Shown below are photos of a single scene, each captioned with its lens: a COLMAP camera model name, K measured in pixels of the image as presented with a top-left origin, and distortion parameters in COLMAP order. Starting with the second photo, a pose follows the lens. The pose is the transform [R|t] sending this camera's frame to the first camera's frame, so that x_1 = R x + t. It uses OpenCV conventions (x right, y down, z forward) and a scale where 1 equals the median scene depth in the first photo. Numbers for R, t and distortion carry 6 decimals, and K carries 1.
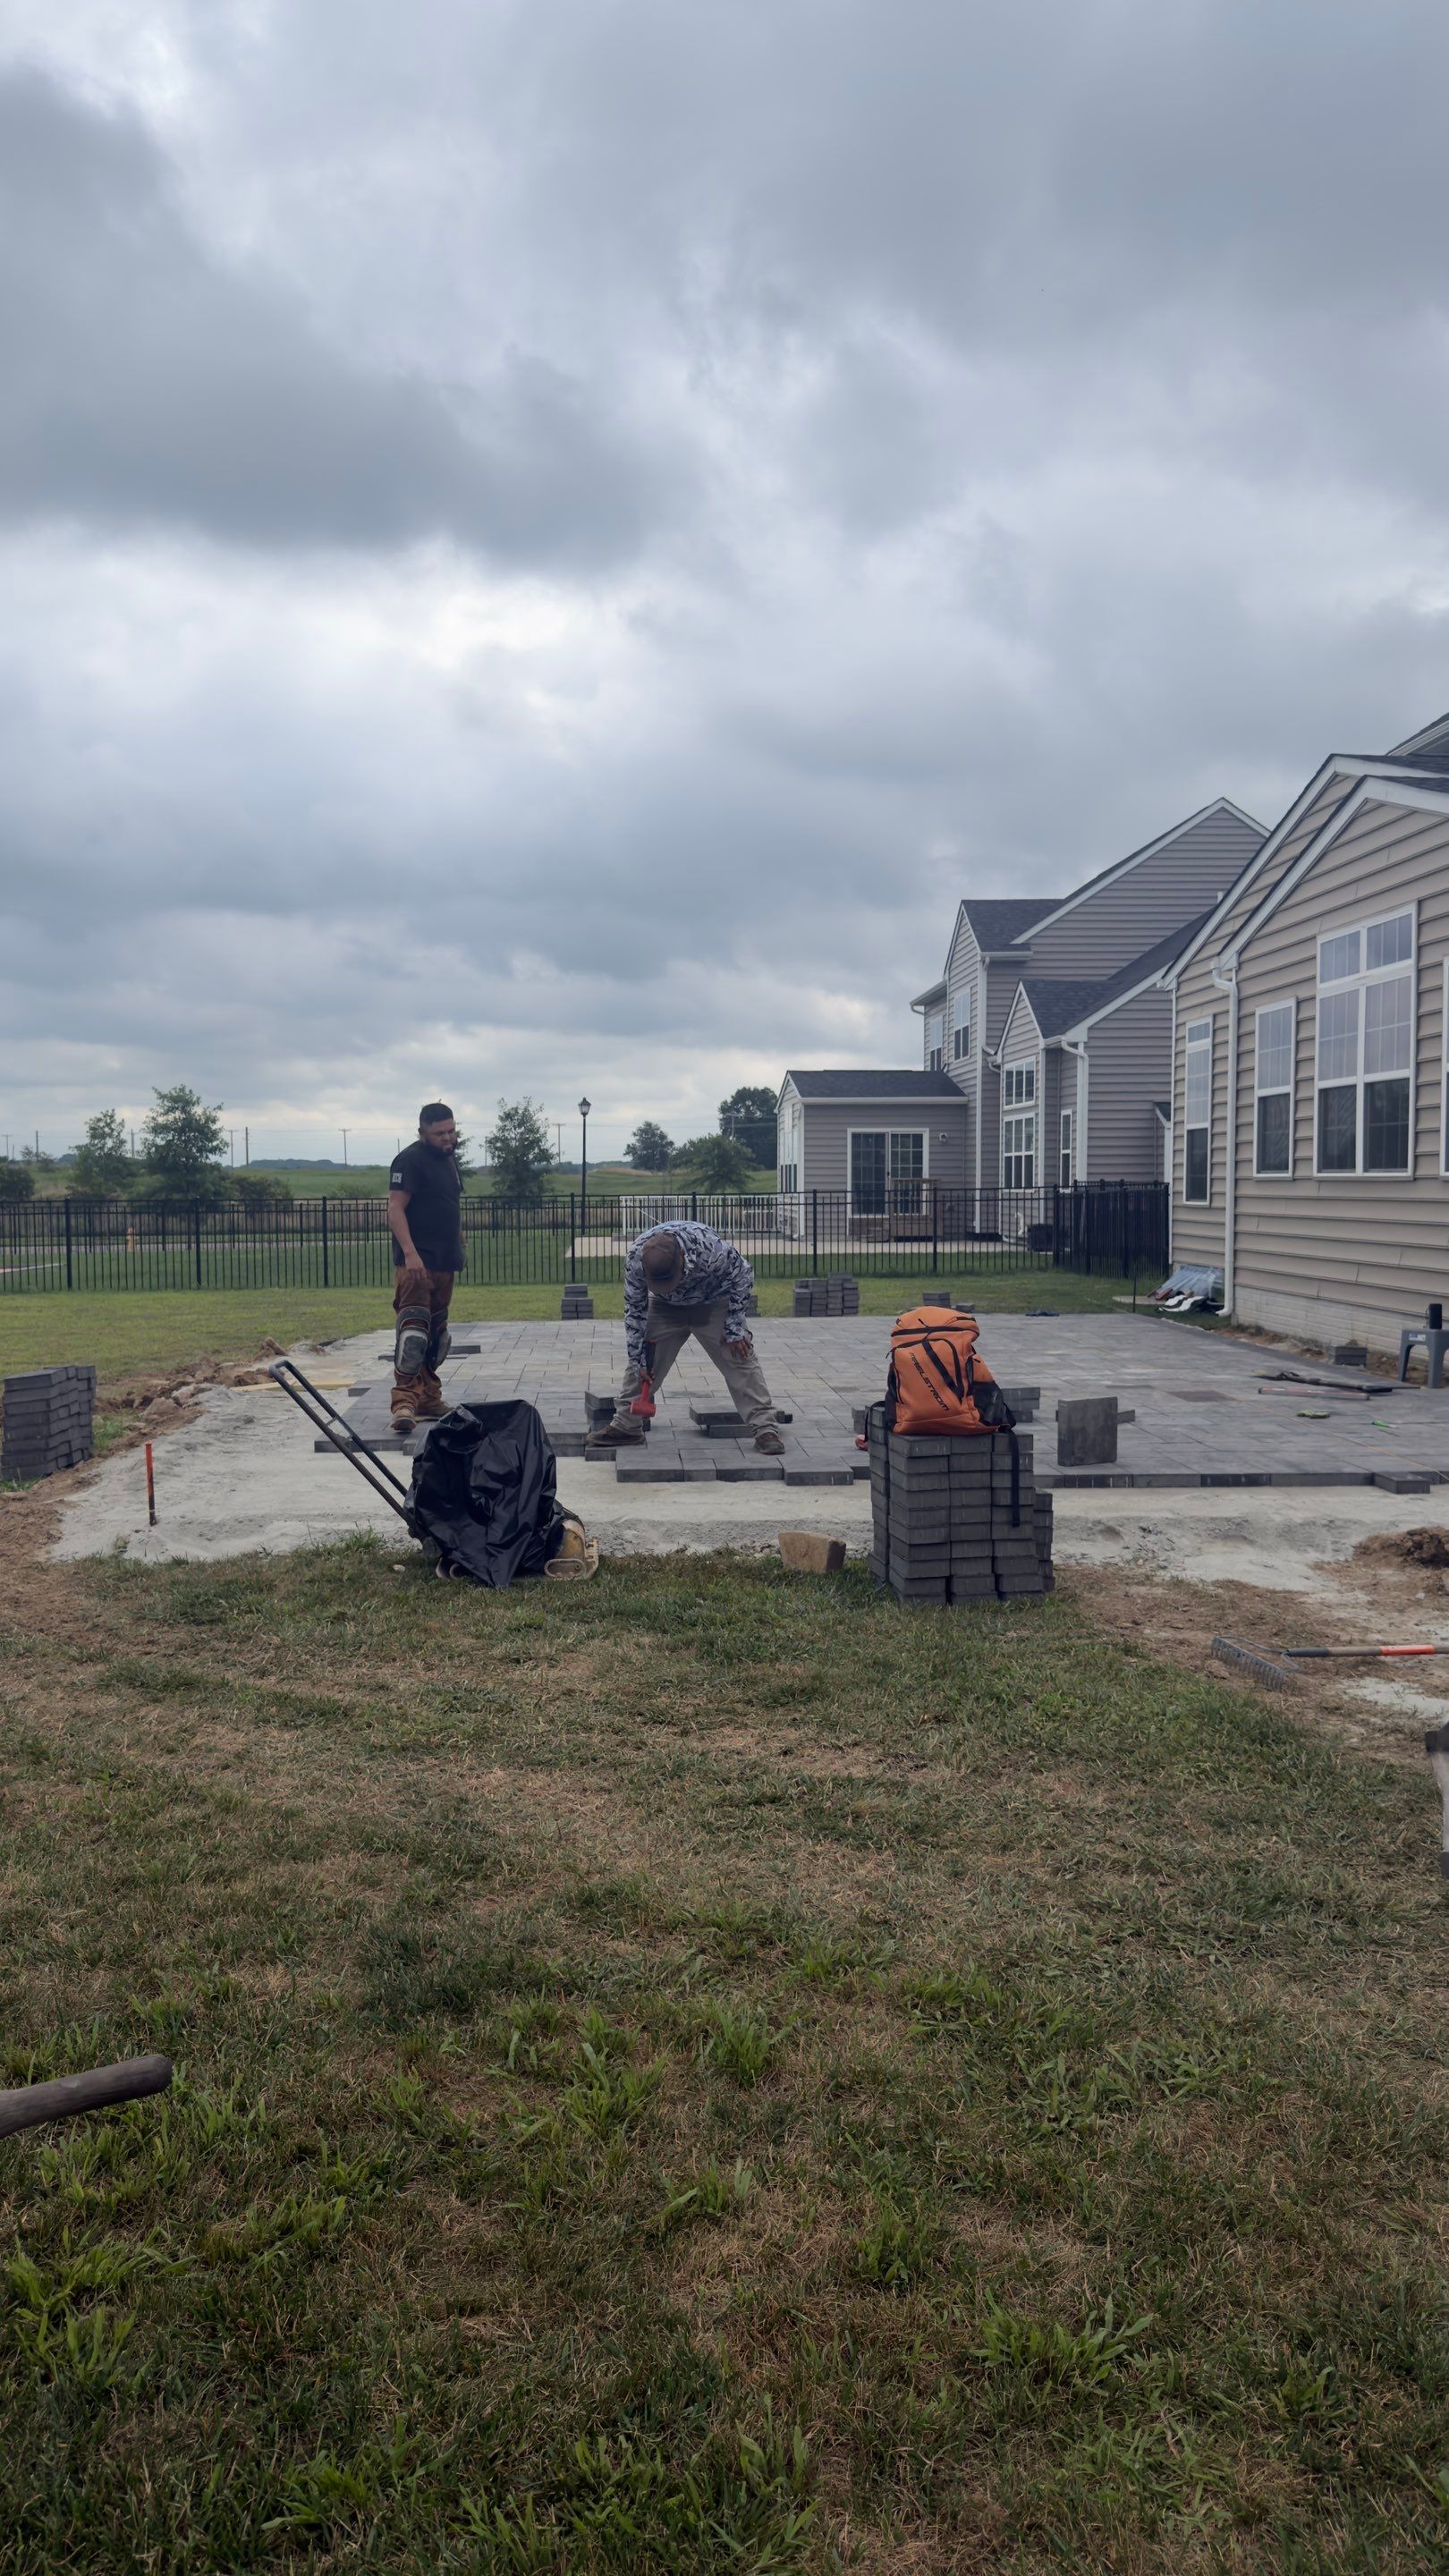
lens RADIAL K [[1744.1, 0, 715.7], [0, 1744.1, 1327.4], [0, 0, 1]] dist [0.181121, -0.237487]
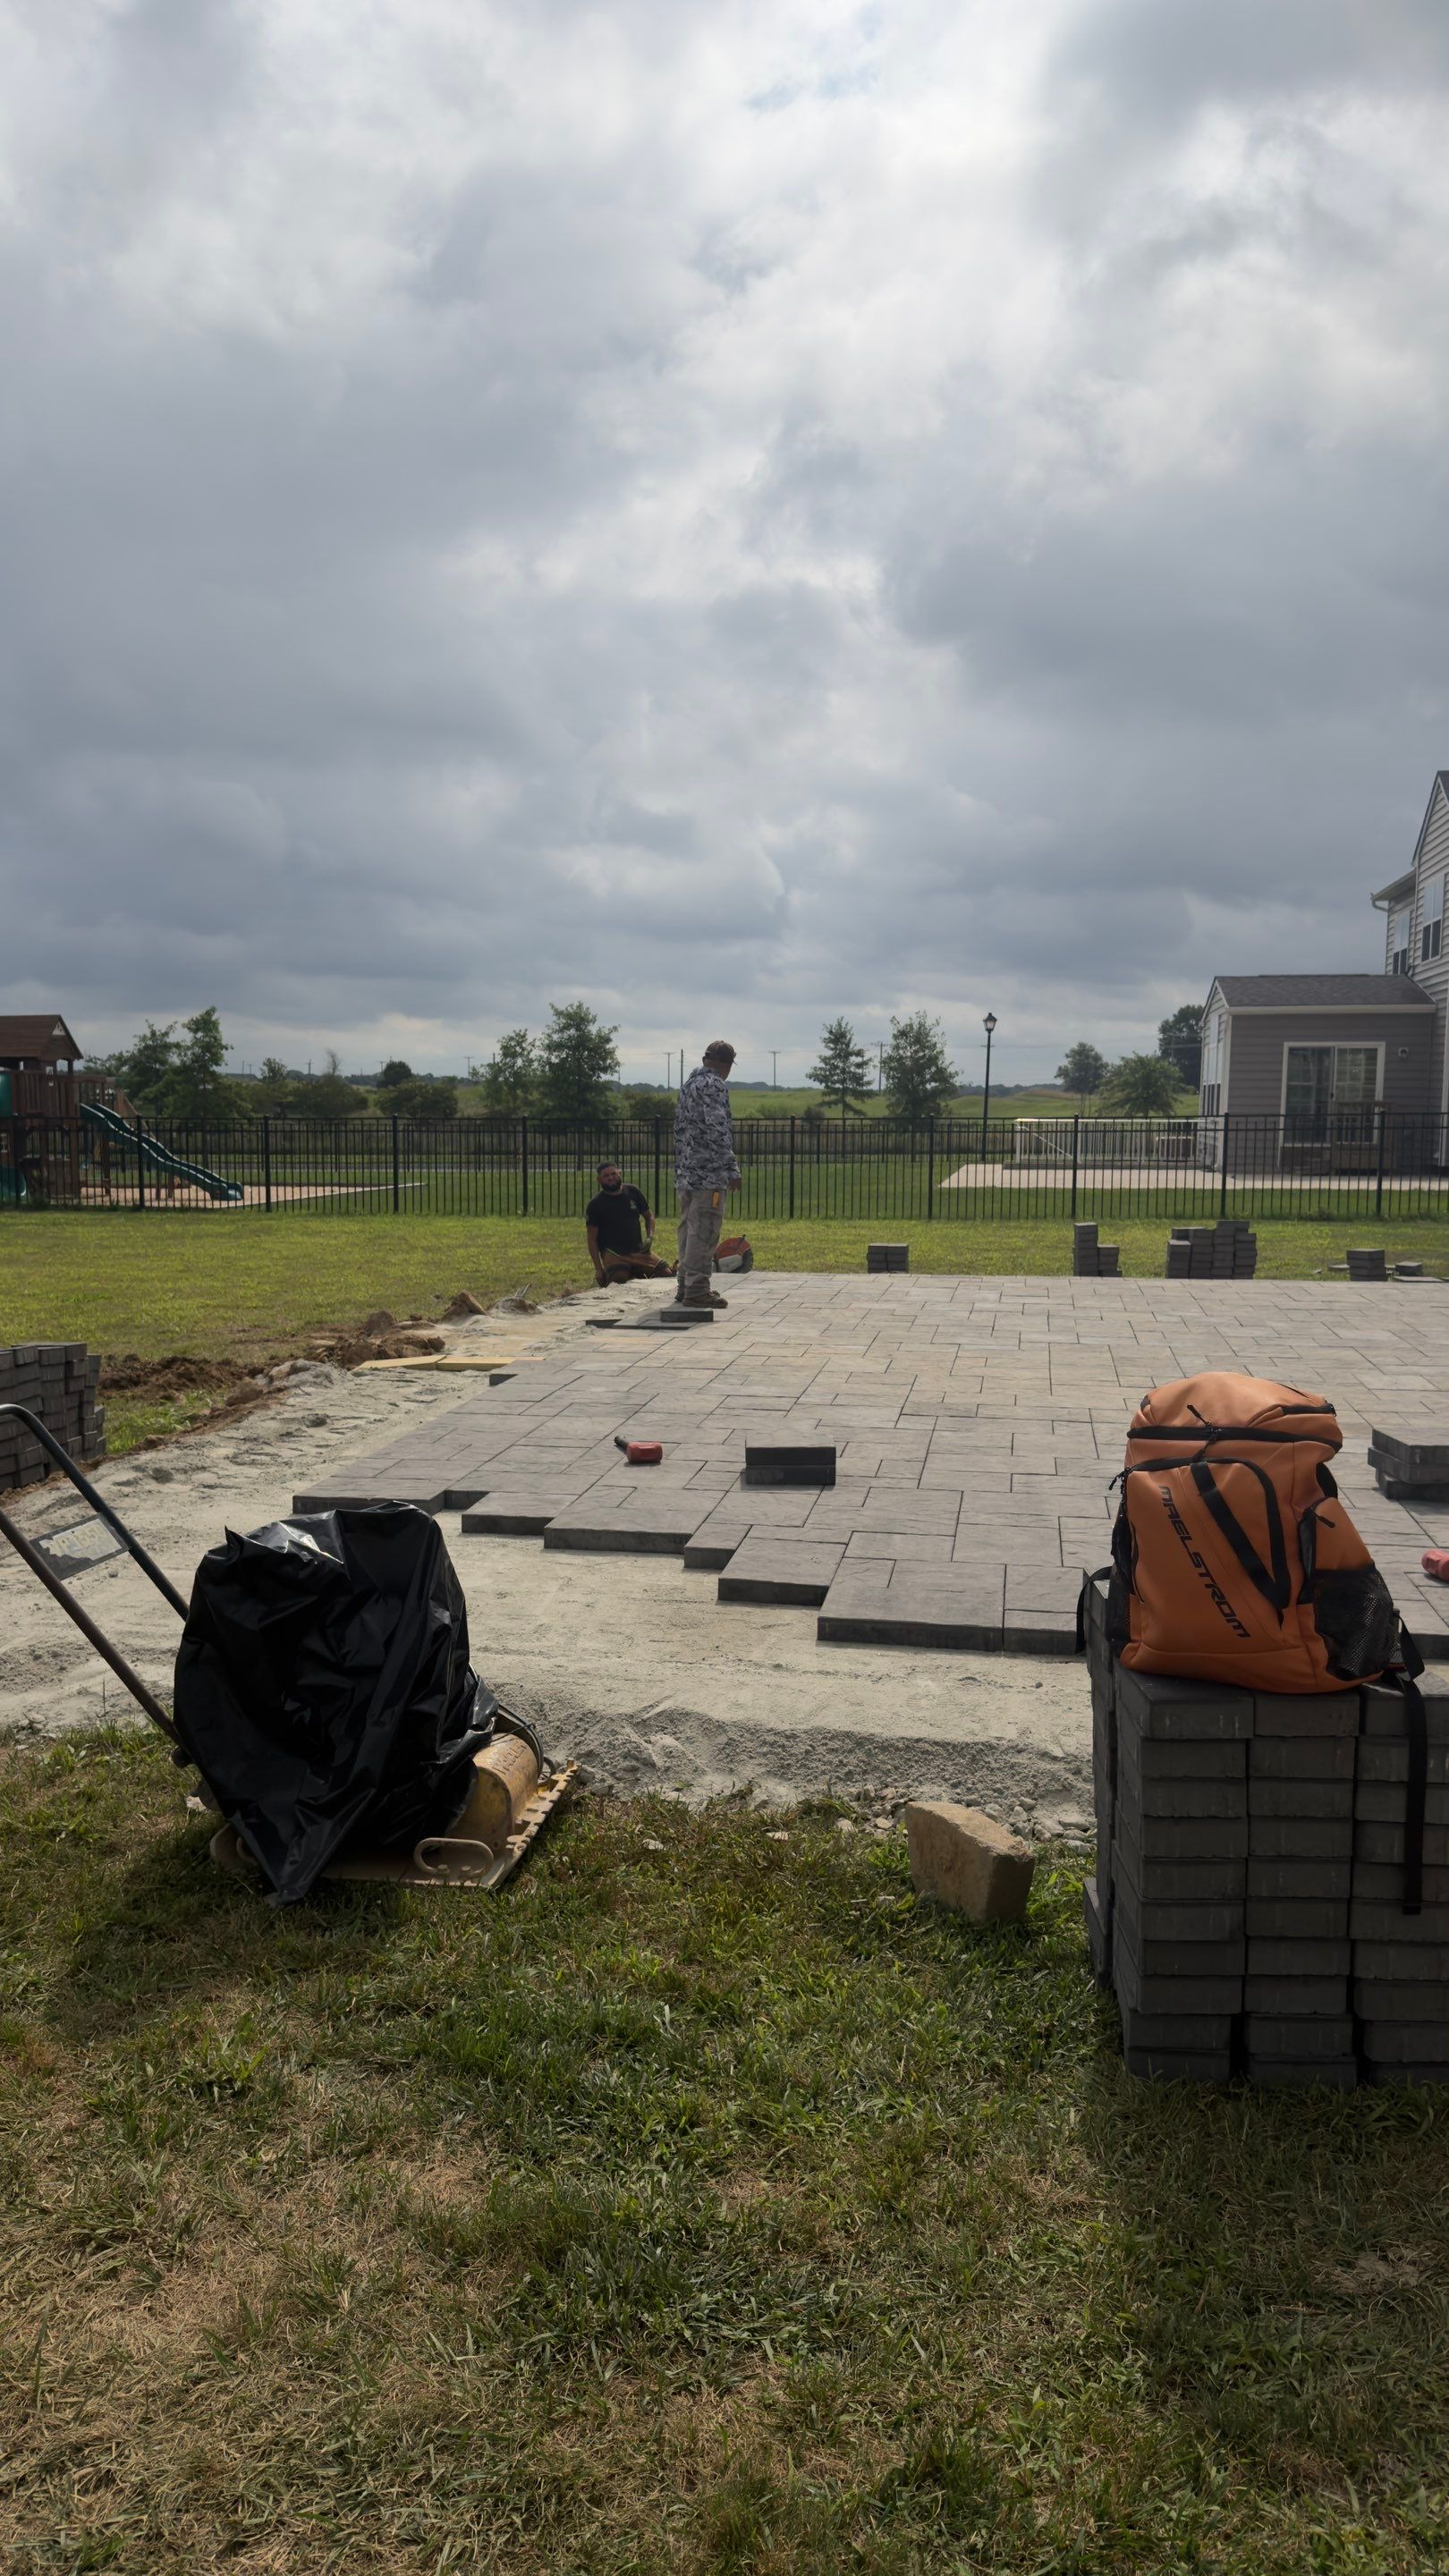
lens RADIAL K [[1578.8, 0, 806.5], [0, 1578.8, 1284.9], [0, 0, 1]] dist [0.162996, -0.276939]
pose [[0.972338, 0.037423, -0.230563, 0.039537], [-0.030731, 0.998998, 0.032547, -0.015435], [0.231549, -0.024561, 0.972513, 0.207072]]
